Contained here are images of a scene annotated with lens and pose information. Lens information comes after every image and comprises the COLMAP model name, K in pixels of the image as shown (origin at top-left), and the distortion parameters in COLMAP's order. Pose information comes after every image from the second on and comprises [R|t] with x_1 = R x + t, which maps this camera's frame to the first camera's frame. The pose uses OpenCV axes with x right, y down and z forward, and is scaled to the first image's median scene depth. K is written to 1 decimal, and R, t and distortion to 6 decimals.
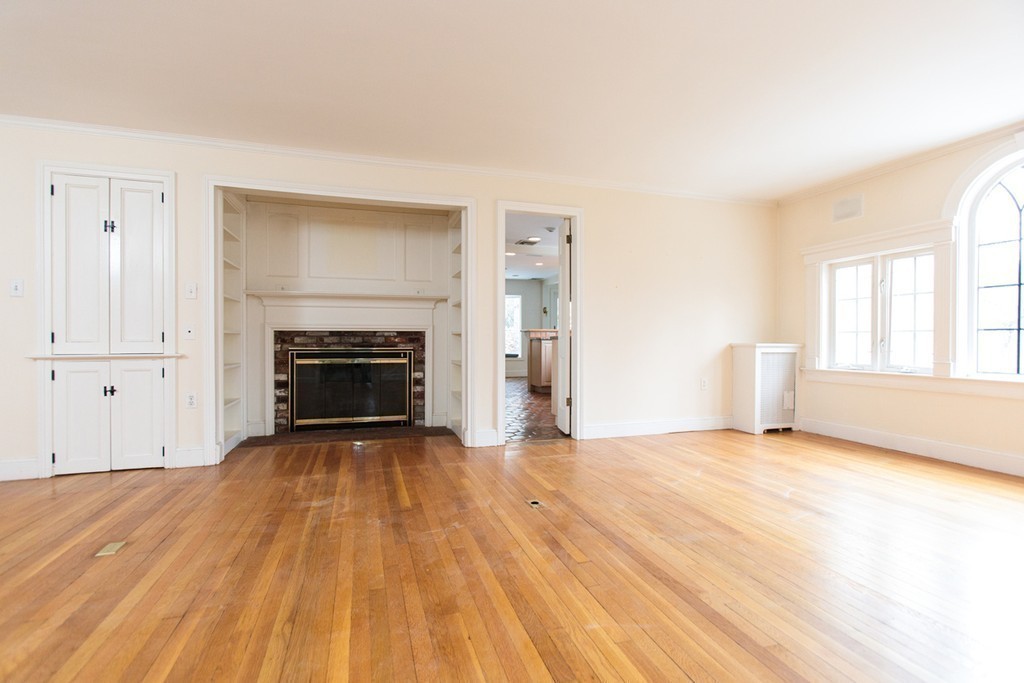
lens RADIAL K [[463.7, 0, 505.1], [0, 463.7, 341.1], [0, 0, 1]] dist [-0.015512, 0.012881]
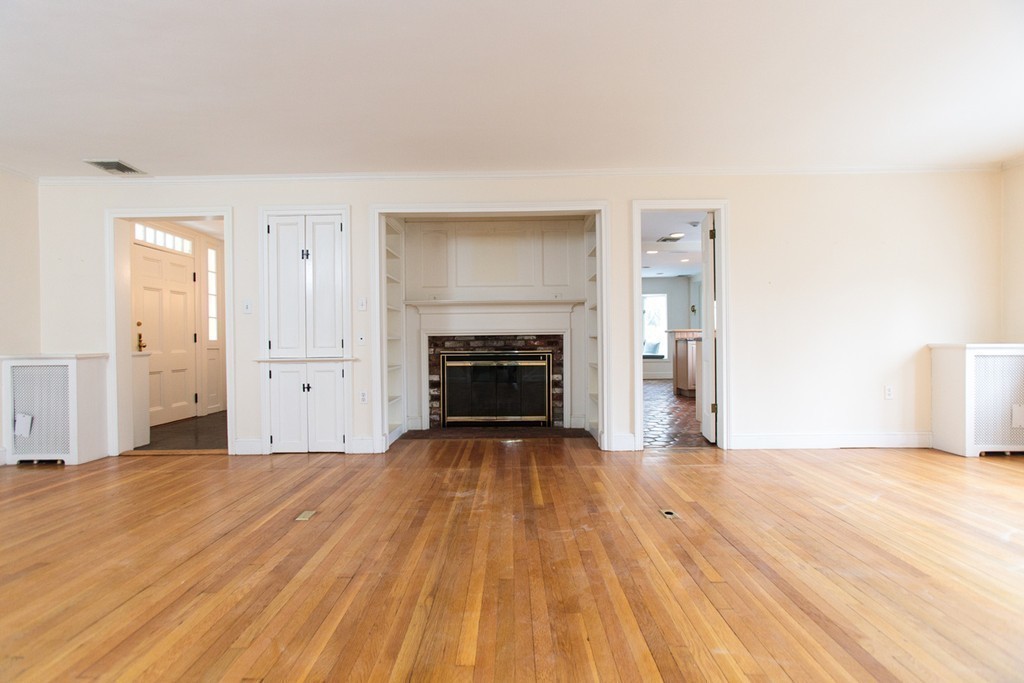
lens RADIAL K [[462.5, 0, 508.3], [0, 462.5, 342.5], [0, 0, 1]] dist [-0.014189, 0.011538]
pose [[0.953182, -0.009307, -0.302254, 0.030064], [0.010119, 0.999948, 0.001121, -0.008342], [0.302228, -0.004127, 0.953227, -0.011407]]
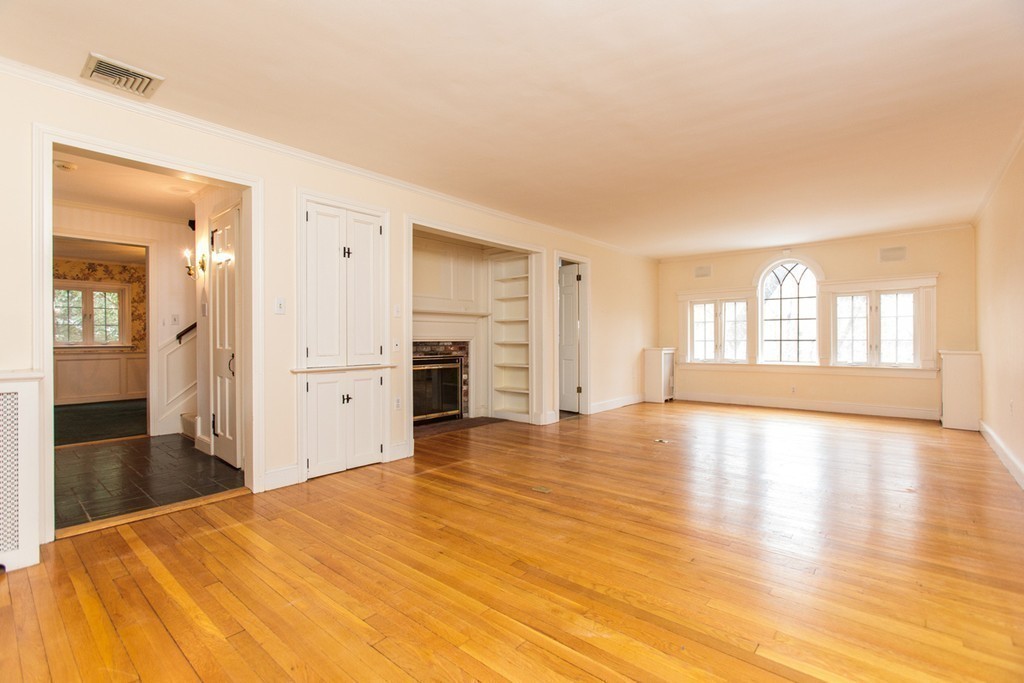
lens RADIAL K [[462.5, 0, 508.3], [0, 462.5, 342.5], [0, 0, 1]] dist [-0.014189, 0.011538]
pose [[0.850744, -0.006599, 0.525538, -1.075961], [0.006794, 0.999976, 0.001559, -0.027308], [-0.525536, 0.002244, 0.850768, -0.155223]]
